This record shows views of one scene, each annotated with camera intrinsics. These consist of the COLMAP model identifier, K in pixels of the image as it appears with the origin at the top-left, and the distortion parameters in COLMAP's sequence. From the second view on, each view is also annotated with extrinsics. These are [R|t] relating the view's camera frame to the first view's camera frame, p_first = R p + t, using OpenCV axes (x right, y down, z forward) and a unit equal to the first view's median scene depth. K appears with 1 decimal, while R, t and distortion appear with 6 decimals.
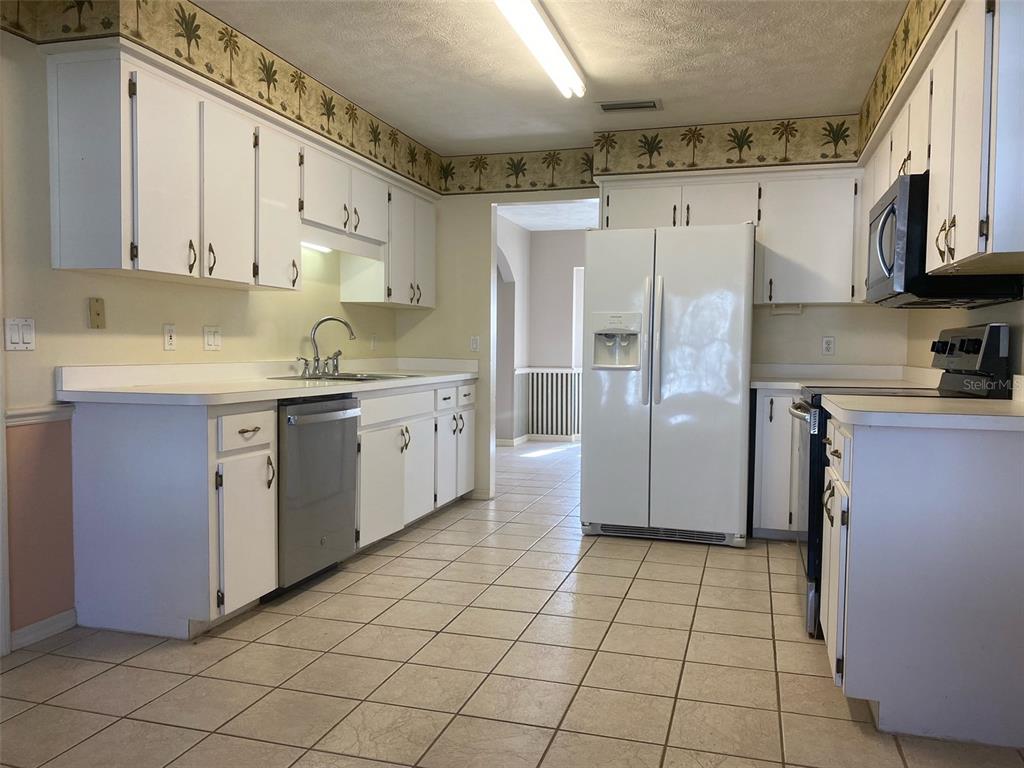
lens RADIAL K [[785.3, 0, 504.5], [0, 785.3, 383.0], [0, 0, 1]] dist [0.032115, -0.018764]
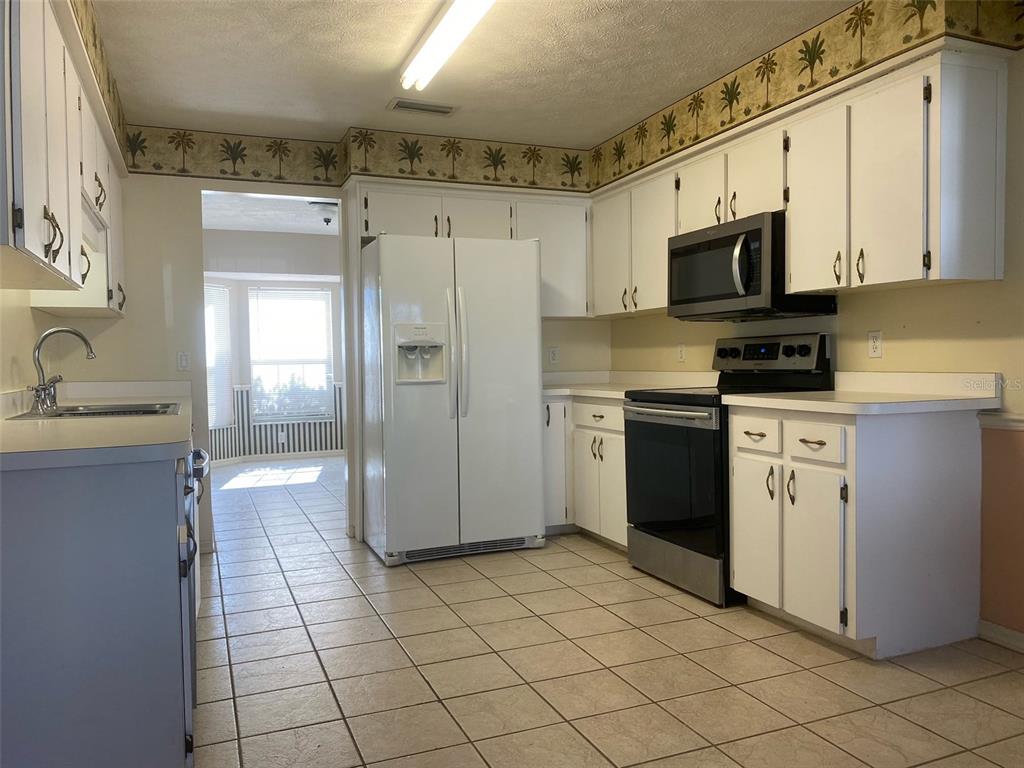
lens RADIAL K [[785.3, 0, 514.5], [0, 785.3, 389.1], [0, 0, 1]] dist [0.032115, -0.018764]
pose [[0.771523, -0.047070, 0.634458, -0.364686], [0.054717, 0.998473, 0.007538, -0.011796], [-0.633844, 0.028900, 0.772921, 0.197292]]
